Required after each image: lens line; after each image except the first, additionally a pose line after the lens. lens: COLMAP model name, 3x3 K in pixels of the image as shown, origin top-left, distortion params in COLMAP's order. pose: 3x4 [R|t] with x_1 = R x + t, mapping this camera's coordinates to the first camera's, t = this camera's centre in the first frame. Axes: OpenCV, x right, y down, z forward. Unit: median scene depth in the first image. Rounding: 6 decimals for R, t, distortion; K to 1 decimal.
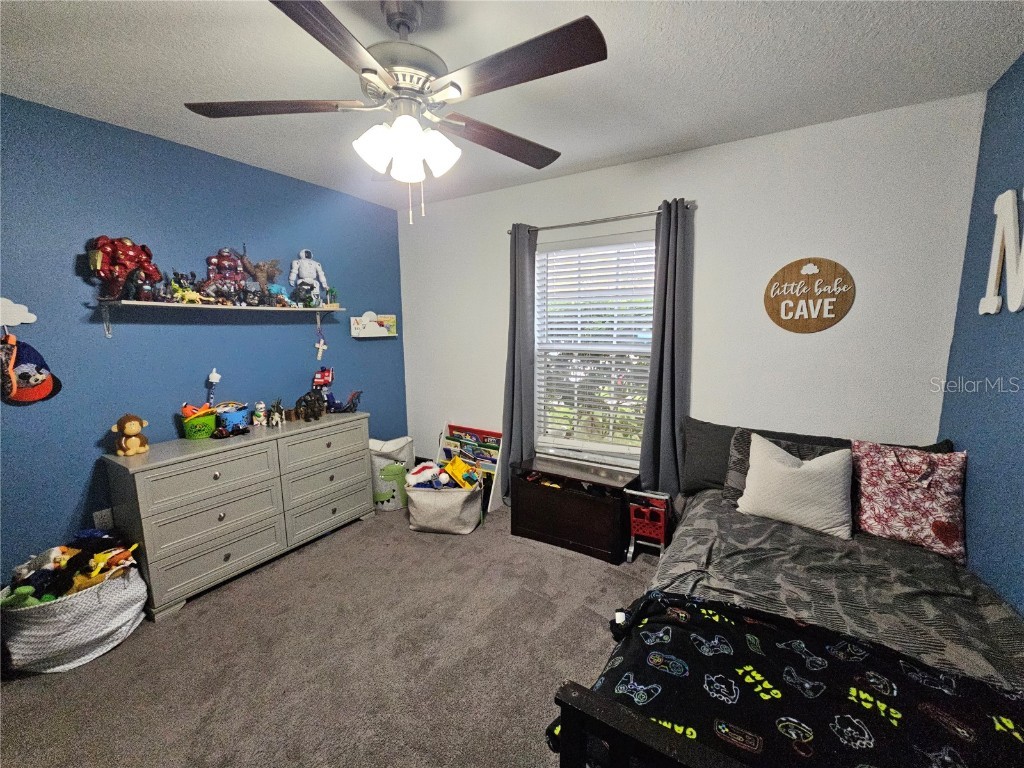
lens RADIAL K [[417.8, 0, 511.9], [0, 417.8, 387.6], [0, 0, 1]] dist [-0.000178, -0.000178]
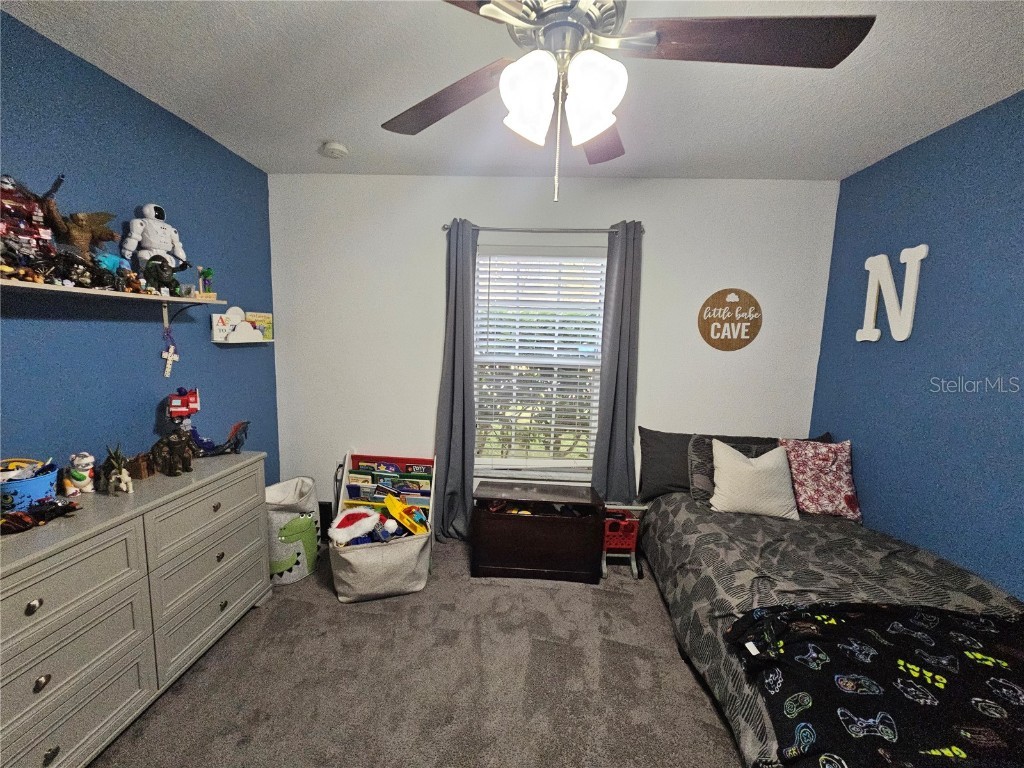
lens RADIAL K [[415.9, 0, 510.5], [0, 415.9, 386.8], [0, 0, 1]] dist [0.001647, -0.001385]
pose [[0.880760, -0.025700, 0.472865, -0.399450], [0.033673, 0.999398, -0.008402, -0.037460], [-0.472364, 0.023323, 0.881095, 0.241130]]
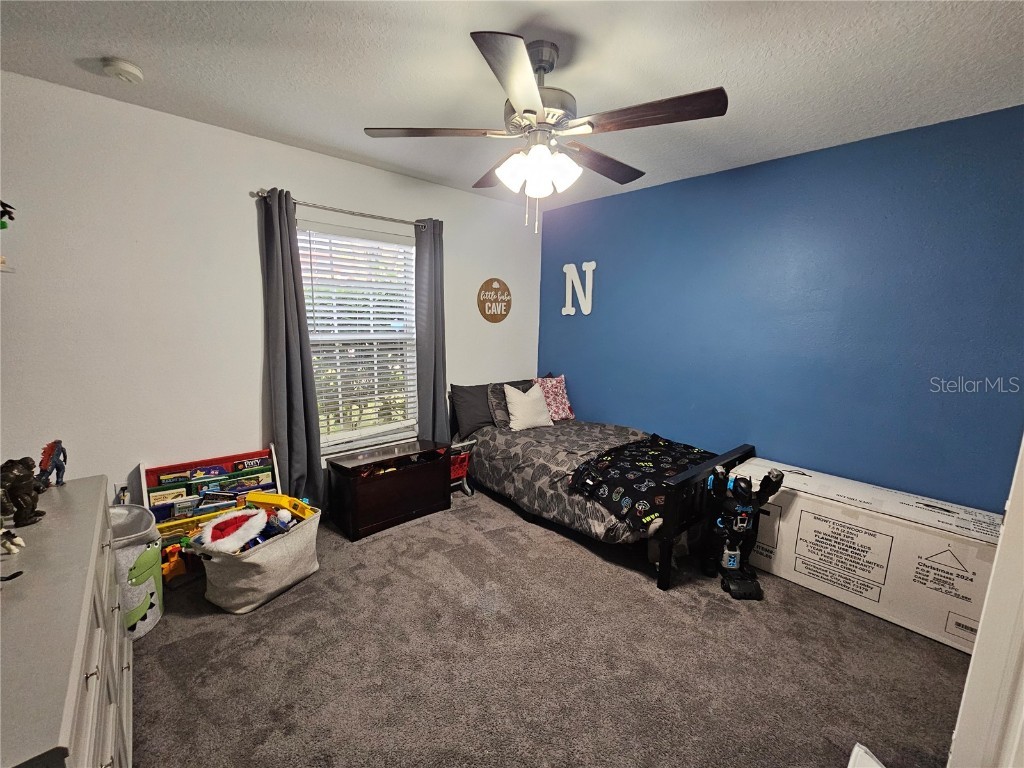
lens RADIAL K [[415.9, 0, 510.5], [0, 415.9, 386.8], [0, 0, 1]] dist [0.001647, -0.001385]
pose [[0.286066, -0.145577, 0.947087, -0.879805], [0.121063, 0.985963, 0.114986, -0.060077], [-0.950531, 0.081763, 0.299675, 0.448918]]
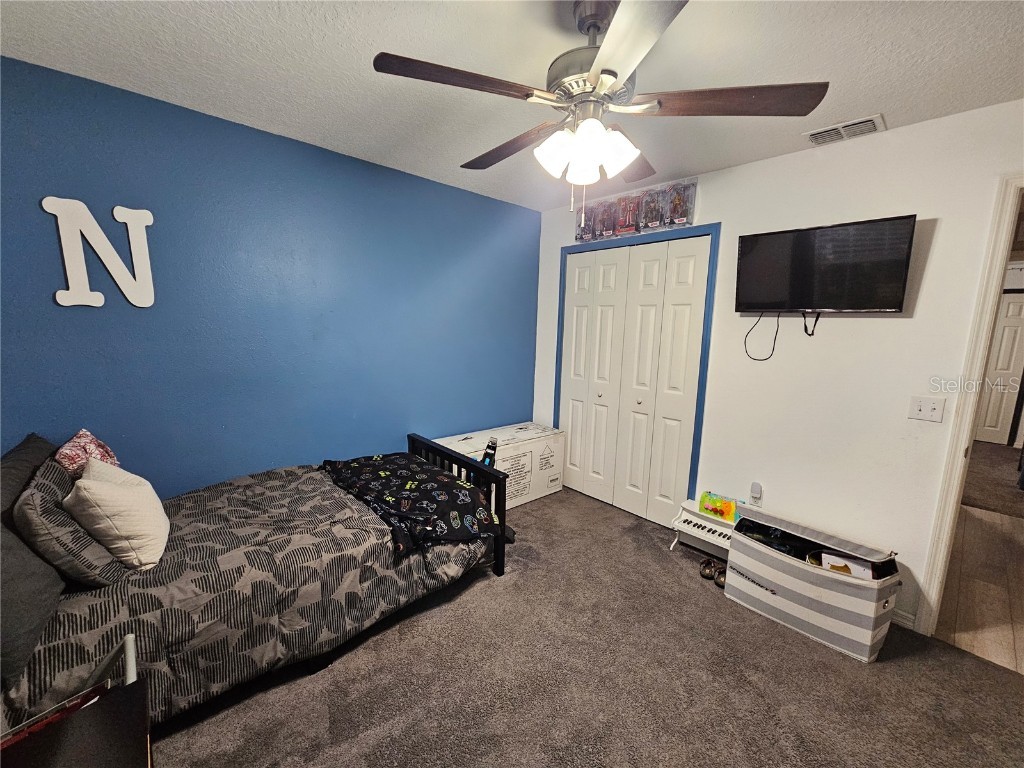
lens RADIAL K [[417.8, 0, 511.9], [0, 417.8, 387.6], [0, 0, 1]] dist [-0.000178, -0.000178]
pose [[-0.956266, -0.065715, 0.285020, -0.234340], [0.021111, 0.956387, 0.291338, -0.190941], [-0.291735, 0.284613, -0.913174, 1.242054]]
